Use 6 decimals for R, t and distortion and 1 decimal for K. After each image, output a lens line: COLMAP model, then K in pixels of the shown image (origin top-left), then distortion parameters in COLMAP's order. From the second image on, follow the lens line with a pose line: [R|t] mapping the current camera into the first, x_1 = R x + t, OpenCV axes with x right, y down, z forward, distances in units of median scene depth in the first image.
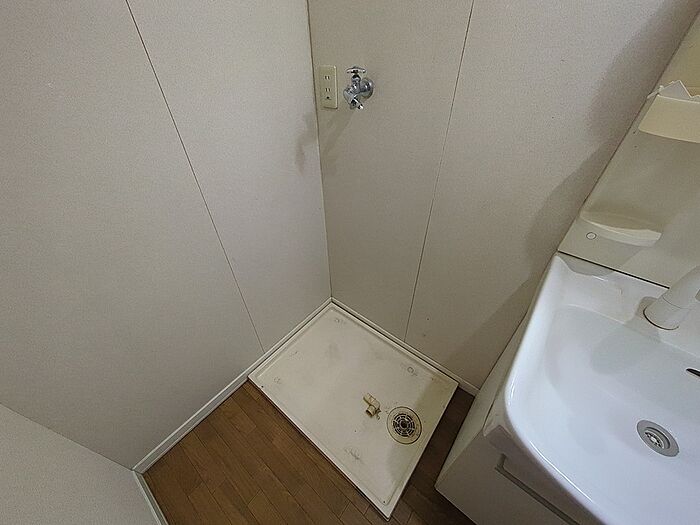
lens RADIAL K [[276.1, 0, 347.8], [0, 276.1, 265.3], [0, 0, 1]] dist [0.001836, 0.000086]
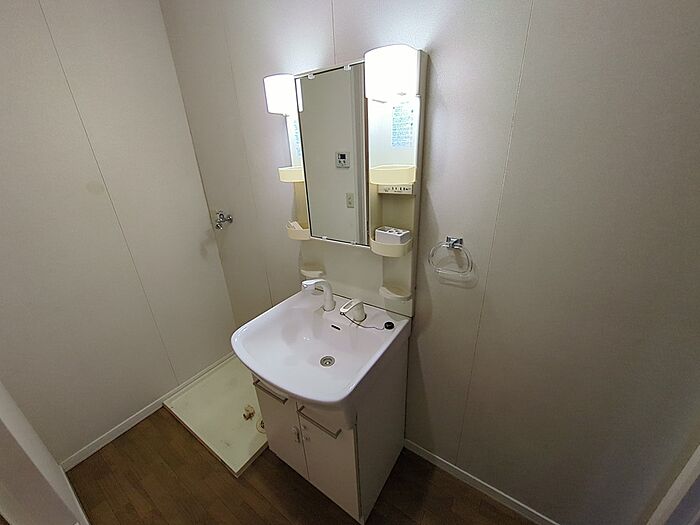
lens RADIAL K [[276.1, 0, 354.1], [0, 276.1, 264.2], [0, 0, 1]] dist [0.001836, 0.000086]
pose [[0.995004, -0.070569, 0.070626, 0.638080], [0.089243, 0.945796, -0.312258, 0.309561], [-0.044762, 0.317000, 0.947369, -0.679324]]
